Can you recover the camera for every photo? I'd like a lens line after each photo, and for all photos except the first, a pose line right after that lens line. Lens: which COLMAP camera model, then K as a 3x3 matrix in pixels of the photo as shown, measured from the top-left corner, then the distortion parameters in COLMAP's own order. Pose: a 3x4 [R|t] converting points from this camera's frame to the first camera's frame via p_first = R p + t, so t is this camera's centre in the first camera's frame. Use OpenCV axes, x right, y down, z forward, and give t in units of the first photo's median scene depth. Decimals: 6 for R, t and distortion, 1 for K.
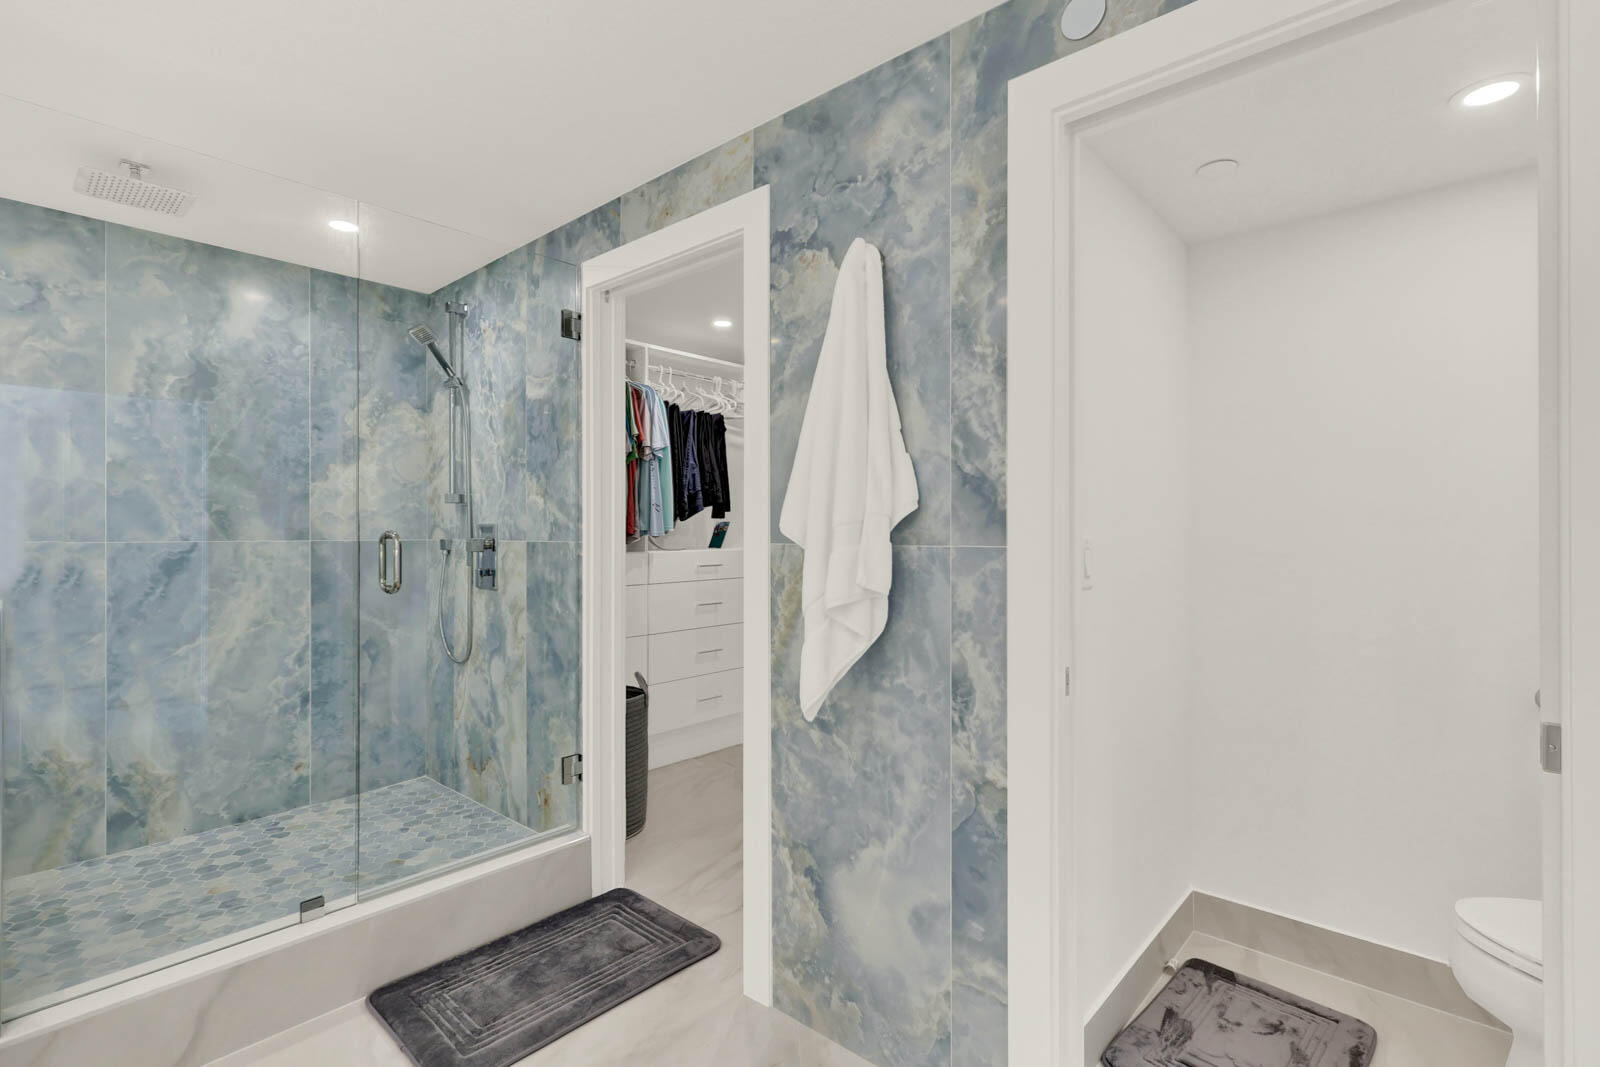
lens RADIAL K [[753.5, 0, 806.3], [0, 753.5, 531.1], [0, 0, 1]] dist [-0.000820, 0.000380]
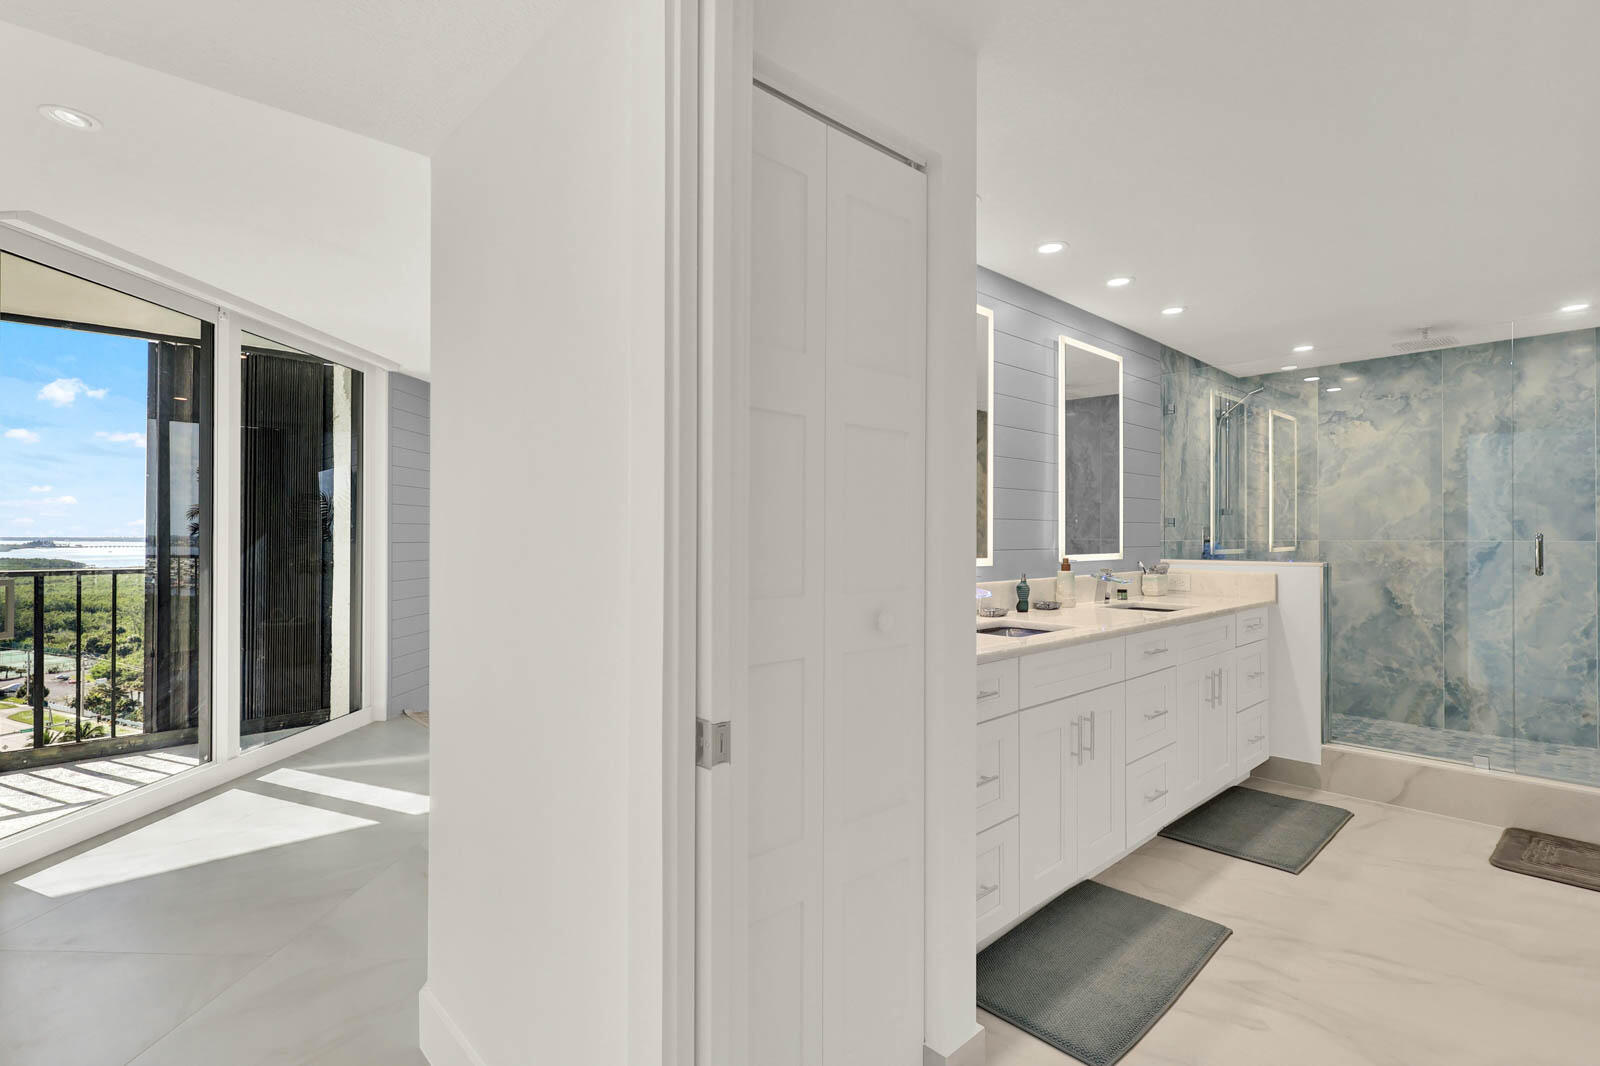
lens RADIAL K [[753.5, 0, 806.3], [0, 753.5, 530.6], [0, 0, 1]] dist [-0.000820, 0.000380]
pose [[-0.092181, -0.007415, -0.995715, 0.799757], [0.000927, 0.999971, -0.007532, 0.003084], [0.995742, -0.001617, -0.092172, -0.233073]]
